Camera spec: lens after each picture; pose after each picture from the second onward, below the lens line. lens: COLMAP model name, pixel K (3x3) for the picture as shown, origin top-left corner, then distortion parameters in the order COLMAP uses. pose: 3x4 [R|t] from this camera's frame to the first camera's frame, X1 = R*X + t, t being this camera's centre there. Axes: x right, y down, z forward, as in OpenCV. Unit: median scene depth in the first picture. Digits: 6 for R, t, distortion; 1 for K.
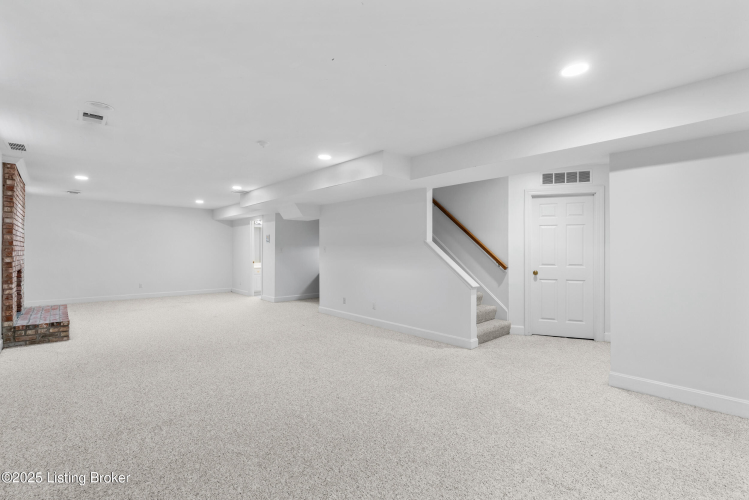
lens RADIAL K [[344.4, 0, 380.0], [0, 344.4, 251.6], [0, 0, 1]] dist [-0.001221, -0.000248]
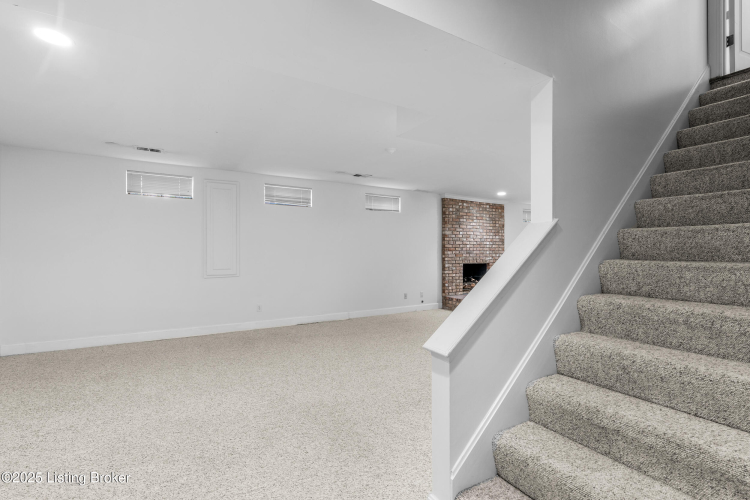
lens RADIAL K [[344.9, 0, 363.9], [0, 344.9, 251.6], [0, 0, 1]] dist [-0.001221, -0.000248]
pose [[-0.234177, -0.002610, -0.972190, 0.713315], [0.001424, 0.999994, -0.003027, 0.007183], [0.972193, -0.002093, -0.234172, 1.146637]]
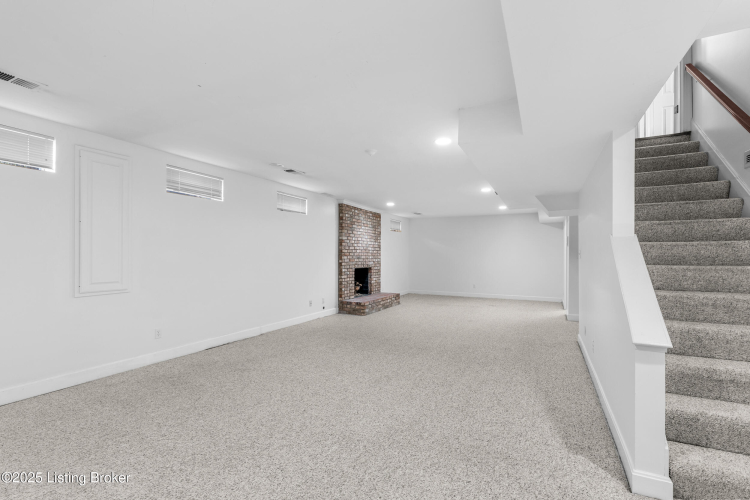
lens RADIAL K [[344.9, 0, 368.7], [0, 344.9, 254.1], [0, 0, 1]] dist [-0.001221, -0.000248]
pose [[0.335297, -0.006761, -0.942088, 0.622320], [-0.000652, 0.999972, -0.007408, 0.002123], [0.942112, 0.003098, 0.335284, 0.637207]]
